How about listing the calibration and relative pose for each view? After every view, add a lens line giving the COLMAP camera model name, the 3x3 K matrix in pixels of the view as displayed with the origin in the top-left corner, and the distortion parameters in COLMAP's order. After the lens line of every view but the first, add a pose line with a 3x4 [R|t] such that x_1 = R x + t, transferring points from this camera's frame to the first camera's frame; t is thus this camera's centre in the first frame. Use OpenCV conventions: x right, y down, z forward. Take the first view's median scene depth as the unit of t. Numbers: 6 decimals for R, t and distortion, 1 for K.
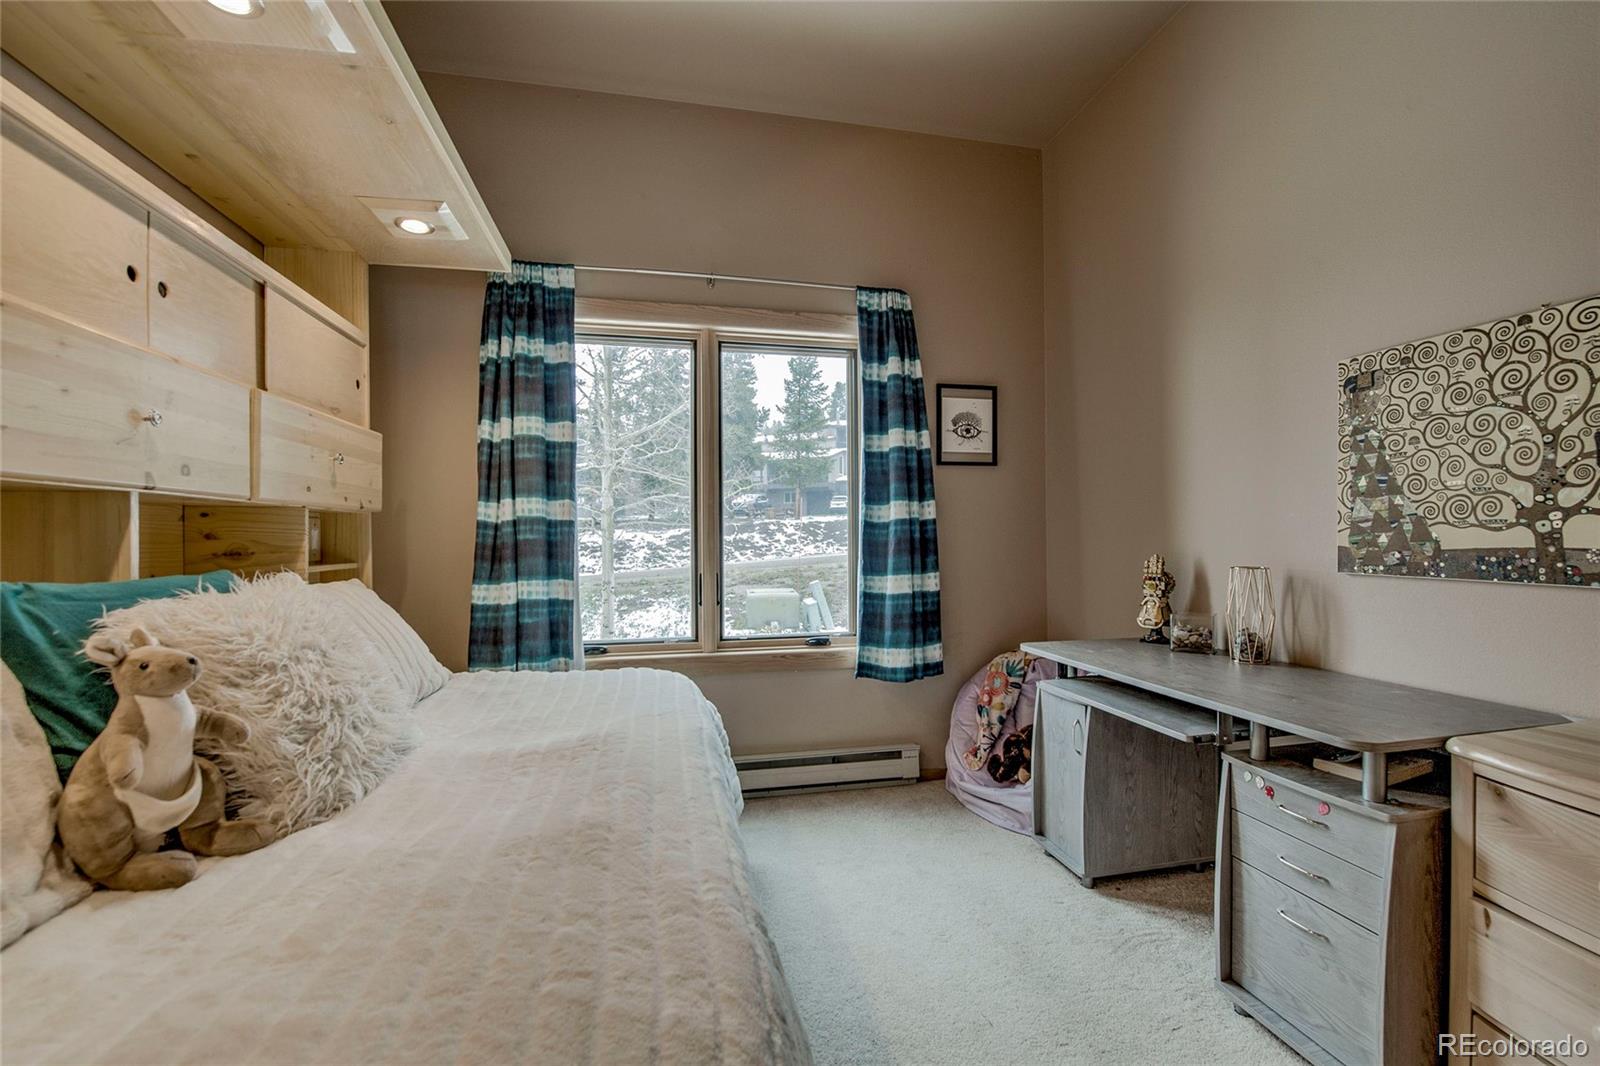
lens RADIAL K [[643.8, 0, 798.5], [0, 643.8, 534.8], [0, 0, 1]] dist [-0.016614, -0.001859]
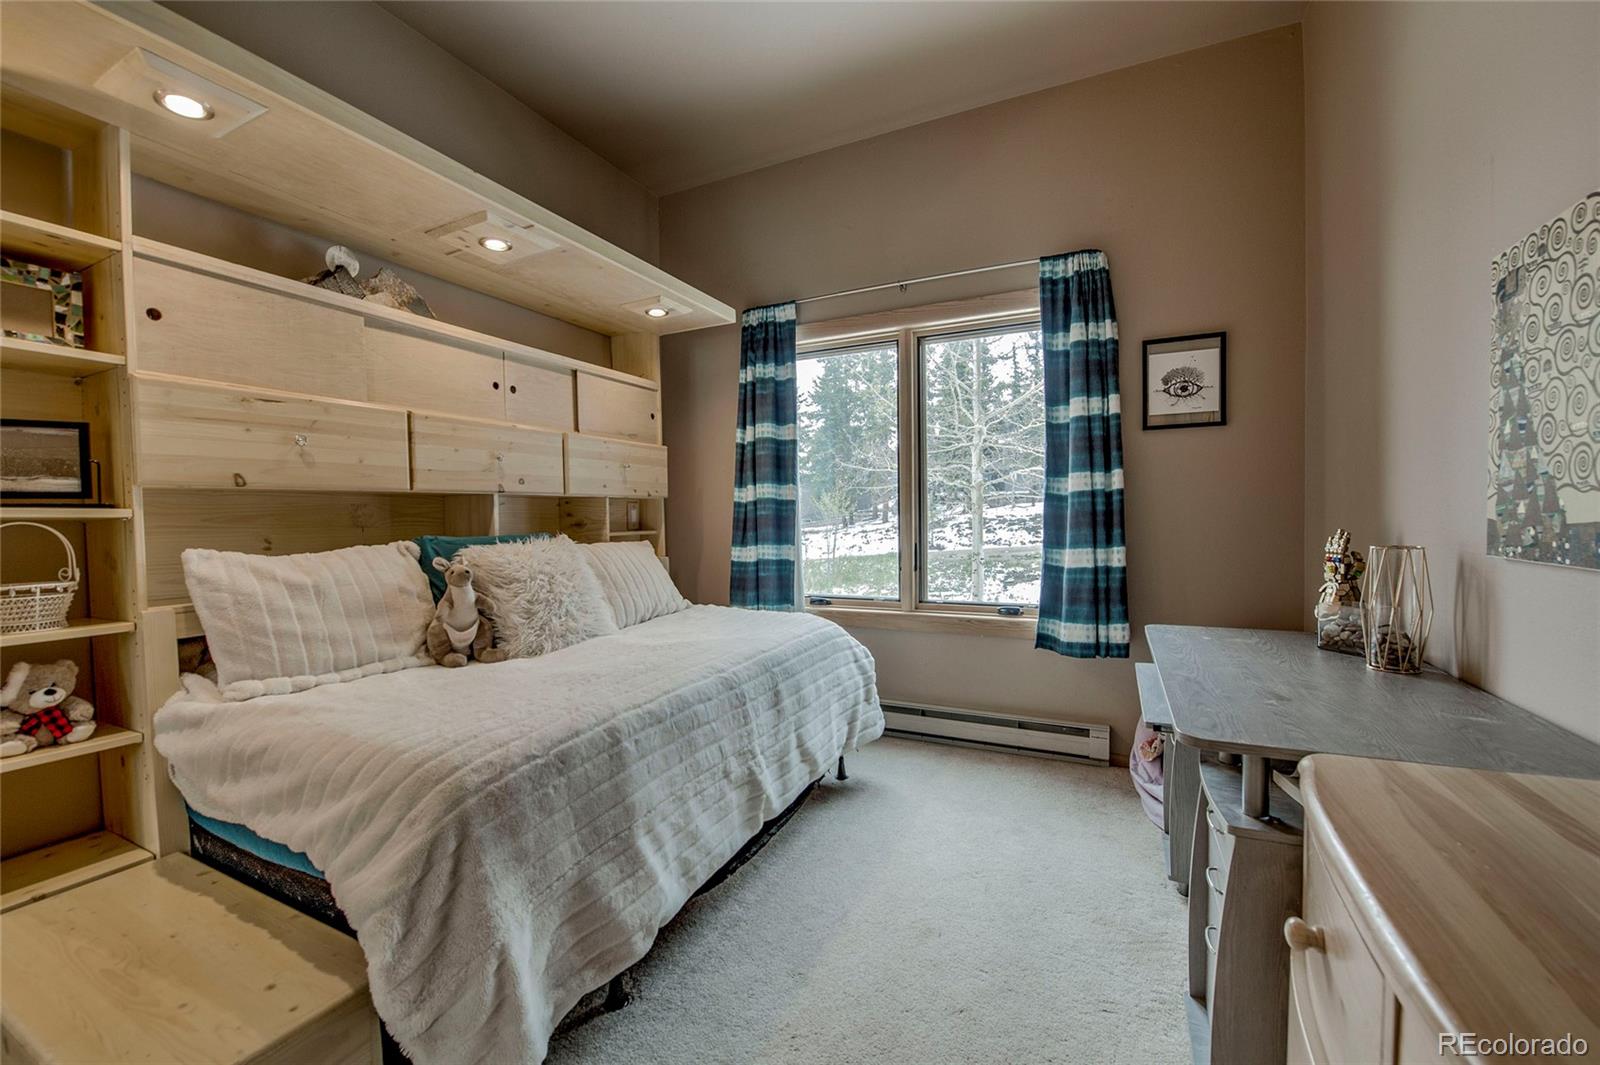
lens RADIAL K [[643.0, 0, 806.8], [0, 643.0, 531.7], [0, 0, 1]] dist [-0.015675, -0.003117]
pose [[0.794729, 0.009919, -0.606883, 0.478004], [0.012789, 0.999371, 0.033082, -0.000609], [0.606830, -0.034052, 0.794102, -0.023173]]
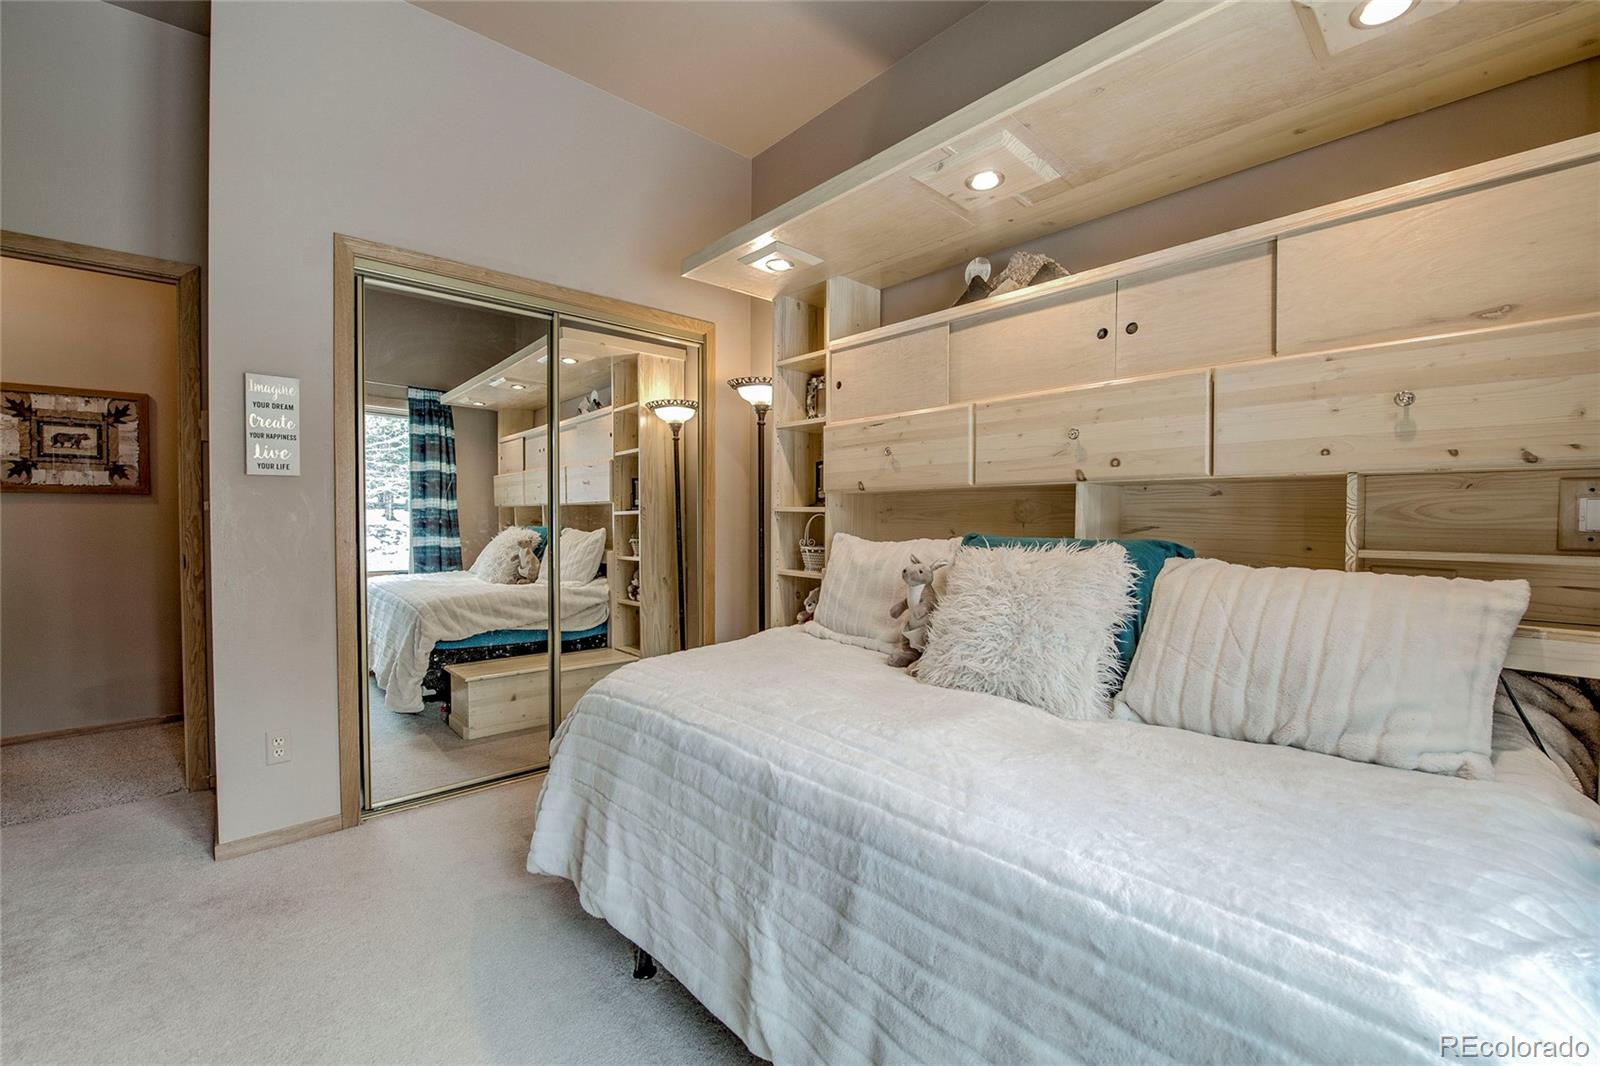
lens RADIAL K [[643.8, 0, 783.5], [0, 643.8, 530.9], [0, 0, 1]] dist [-0.016614, -0.001859]
pose [[-0.878208, 0.023390, -0.477706, 0.157448], [0.011260, 0.999538, 0.028241, -0.001560], [0.478146, 0.019423, -0.878066, 0.948057]]
